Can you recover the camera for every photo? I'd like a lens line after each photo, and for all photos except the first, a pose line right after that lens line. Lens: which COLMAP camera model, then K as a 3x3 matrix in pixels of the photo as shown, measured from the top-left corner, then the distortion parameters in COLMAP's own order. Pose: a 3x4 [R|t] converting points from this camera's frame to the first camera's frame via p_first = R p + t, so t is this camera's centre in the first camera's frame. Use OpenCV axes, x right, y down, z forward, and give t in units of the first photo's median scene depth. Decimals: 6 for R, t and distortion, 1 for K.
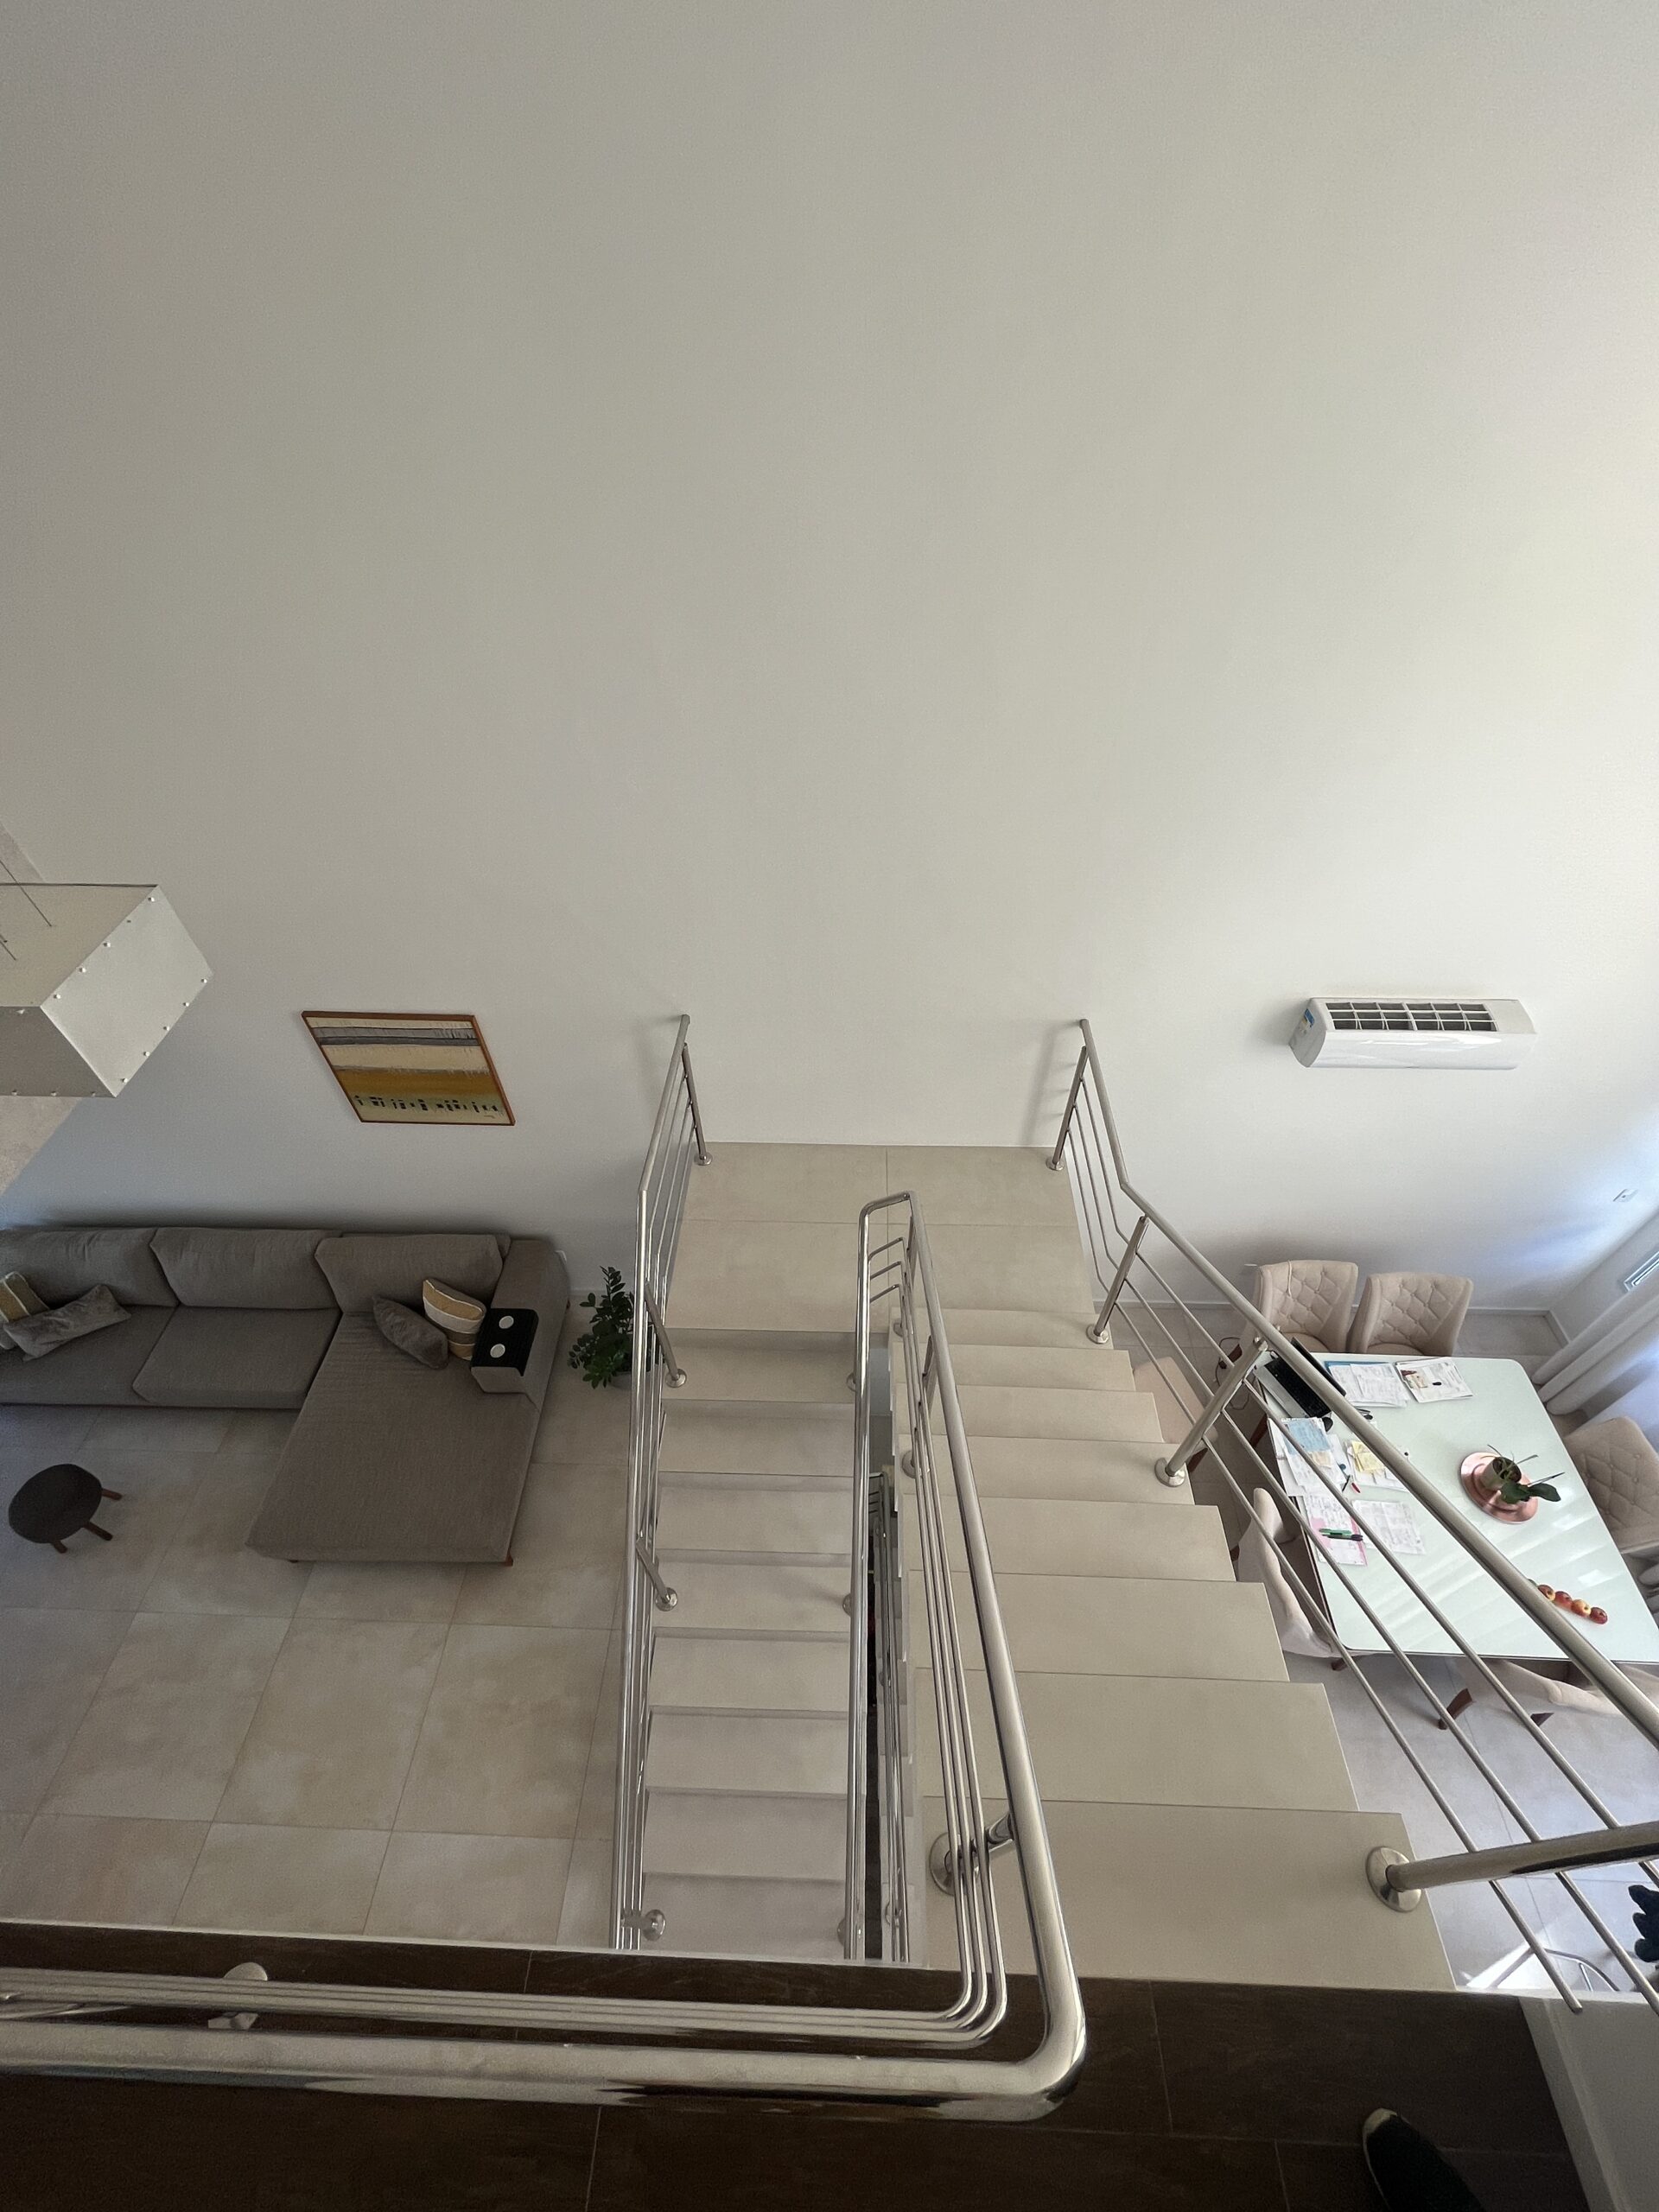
lens RADIAL K [[897.2, 0, 821.5], [0, 897.2, 1112.2], [0, 0, 1]] dist [-0.002342, -0.000771]
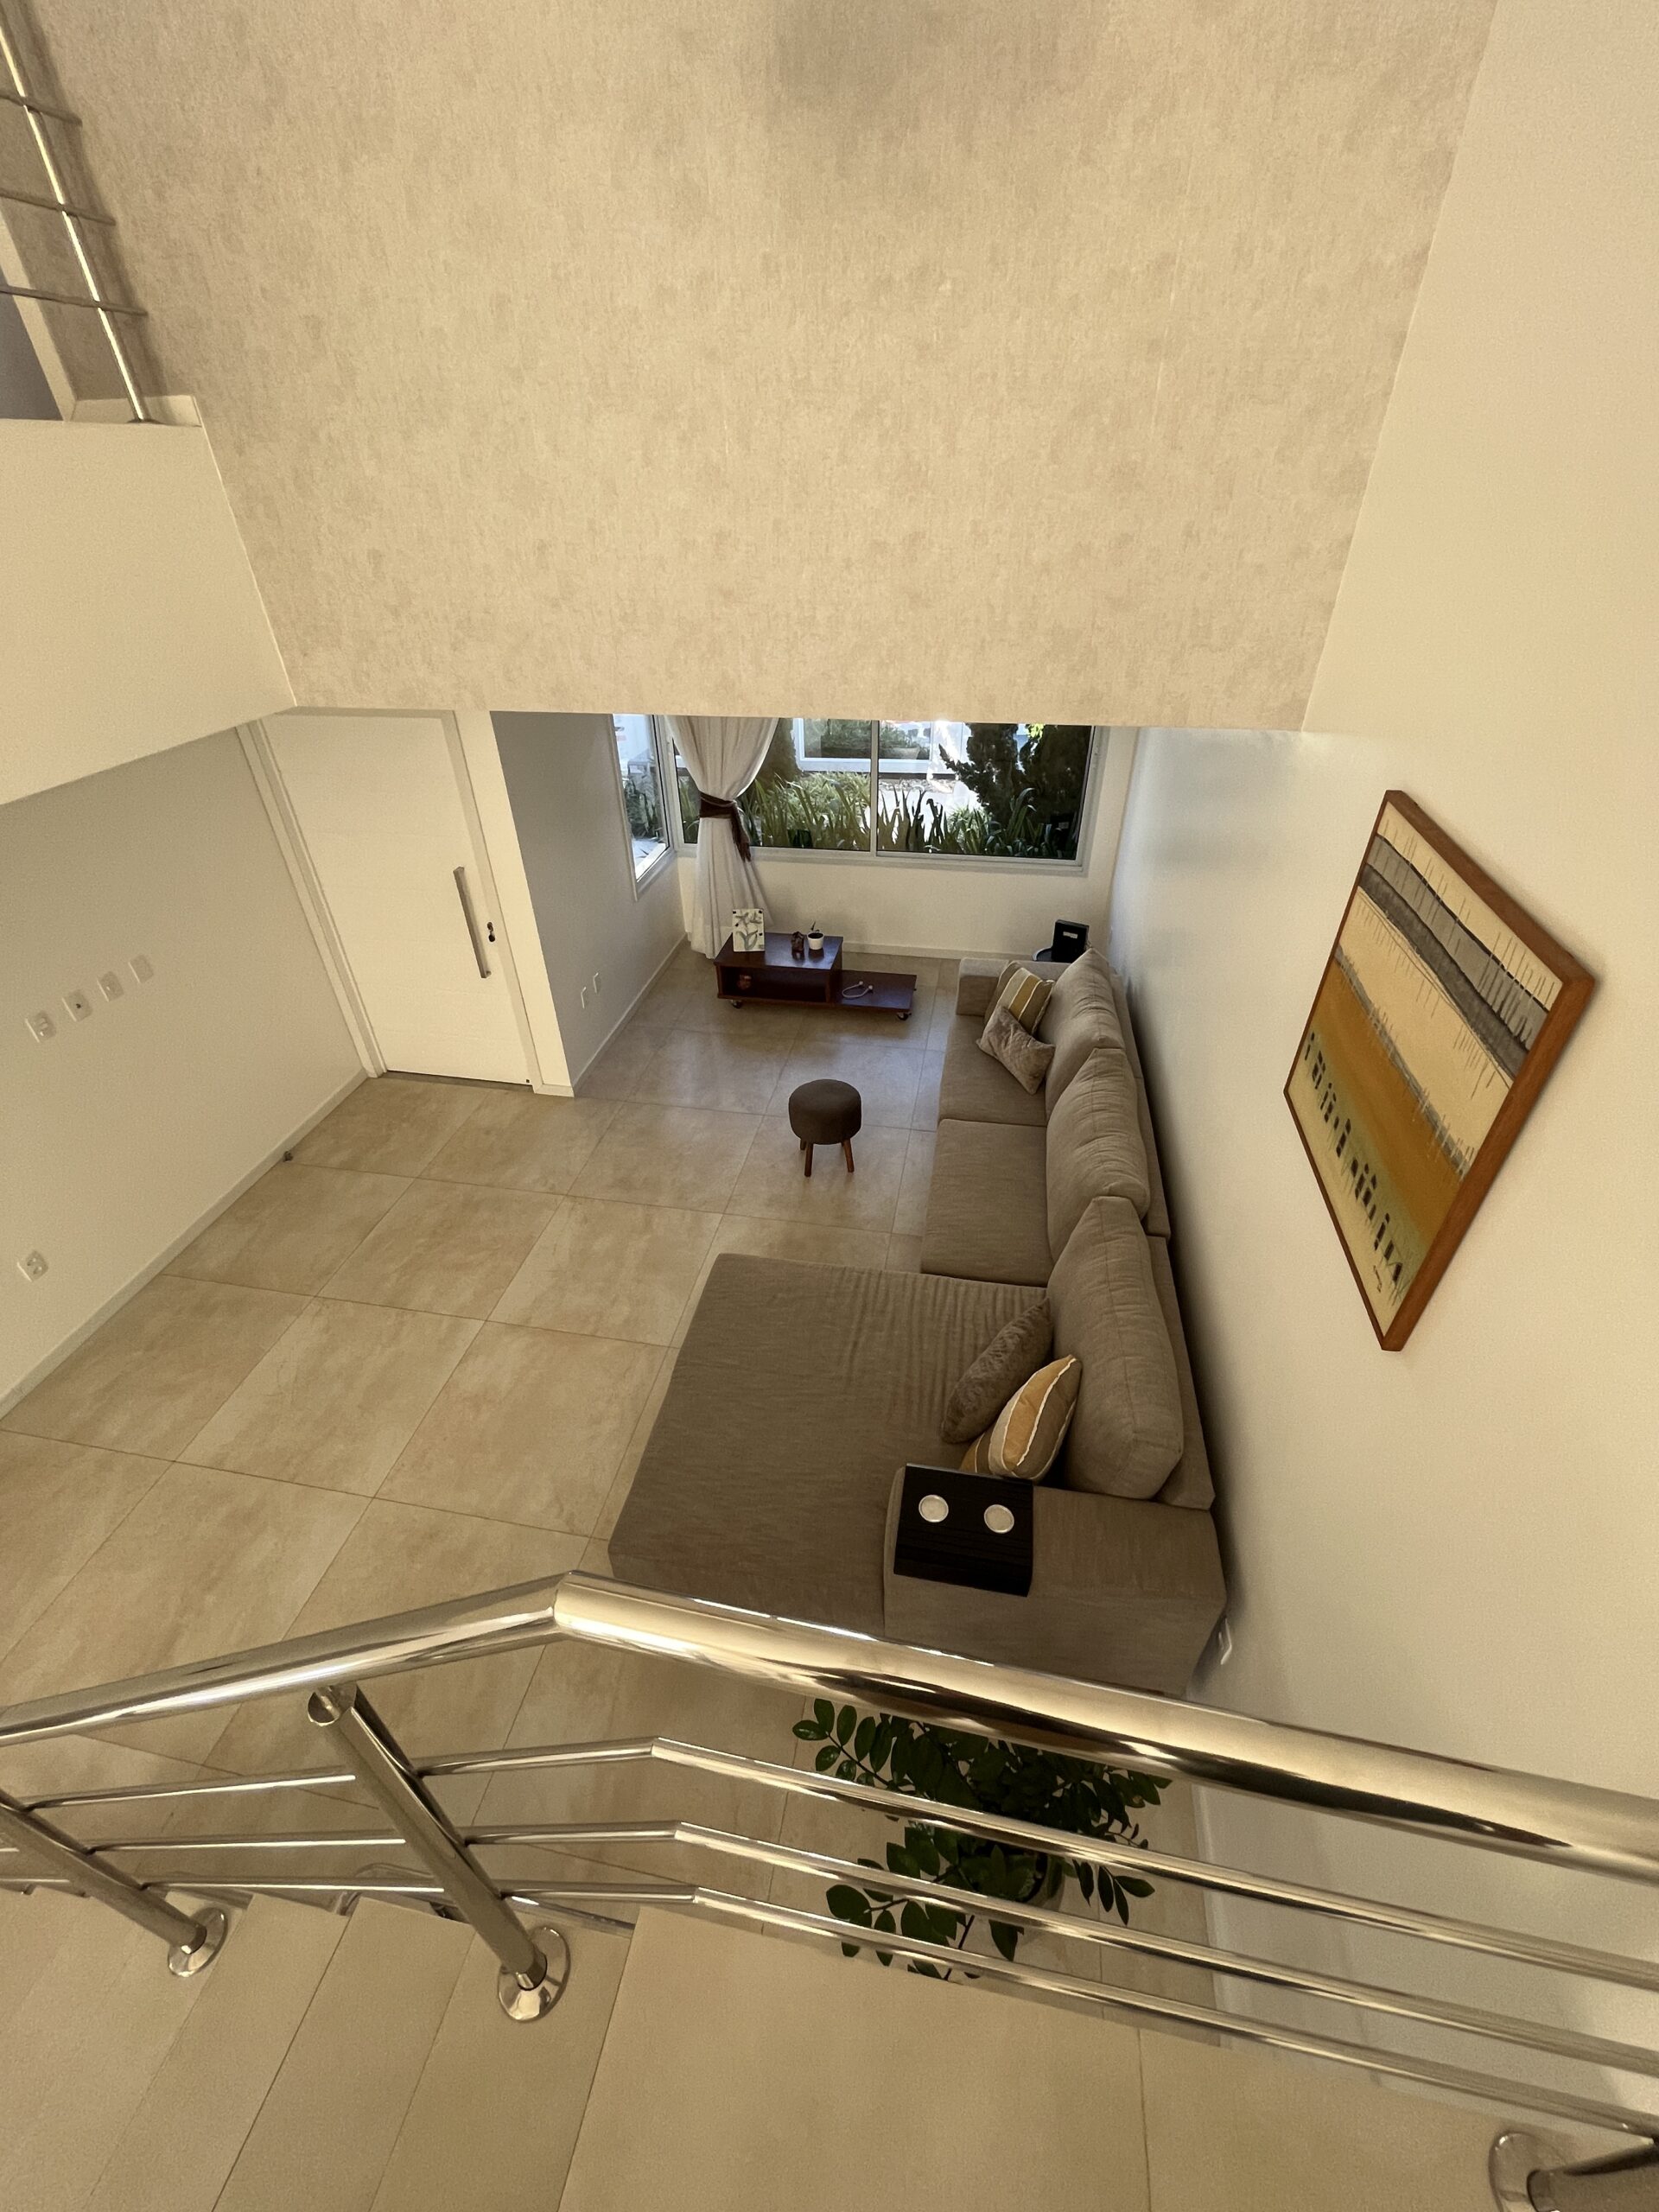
lens RADIAL K [[897.2, 0, 825.3], [0, 897.2, 1101.7], [0, 0, 1]] dist [-0.002342, -0.000771]
pose [[-0.147058, 0.587396, -0.795827, -0.098864], [-0.708836, 0.498572, 0.498977, -0.052251], [0.689873, 0.637489, 0.343048, 0.693766]]
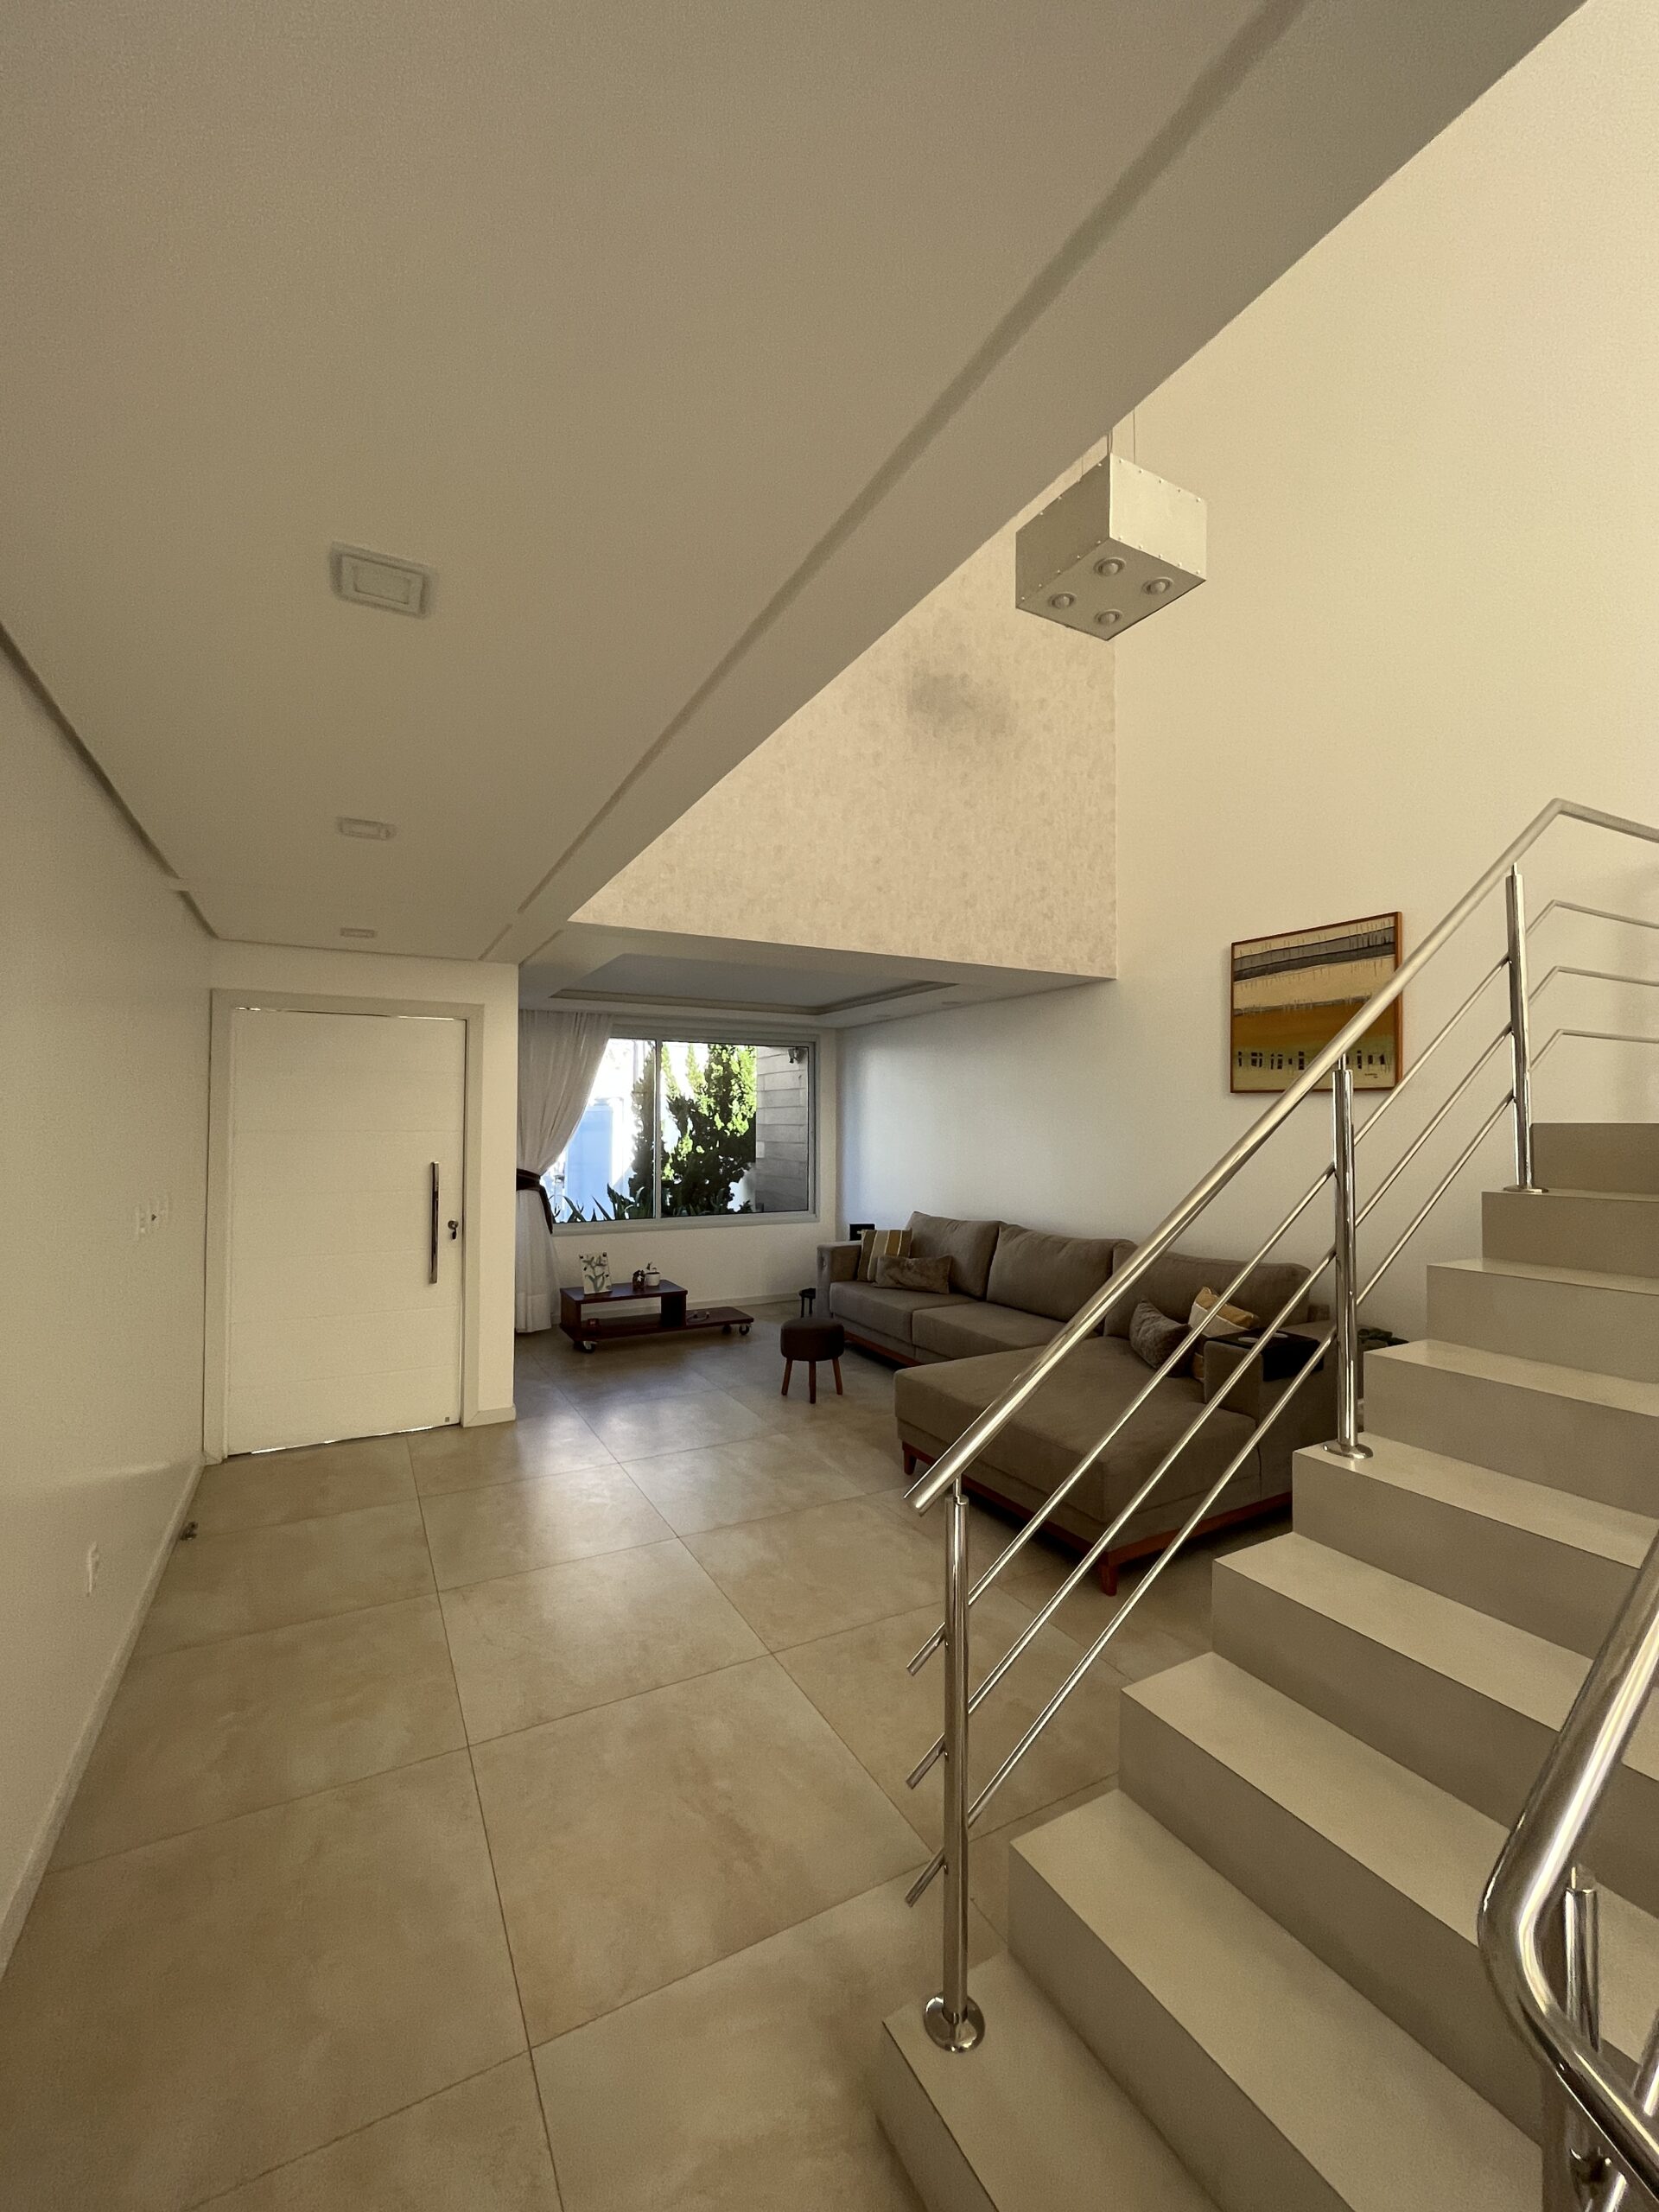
lens RADIAL K [[897.2, 0, 828.0], [0, 897.2, 1105.1], [0, 0, 1]] dist [-0.002342, -0.000771]
pose [[0.510227, 0.001610, -0.860038, 0.089877], [-0.636492, 0.673233, -0.376345, 0.671317], [0.578400, 0.739429, 0.344527, 0.449274]]
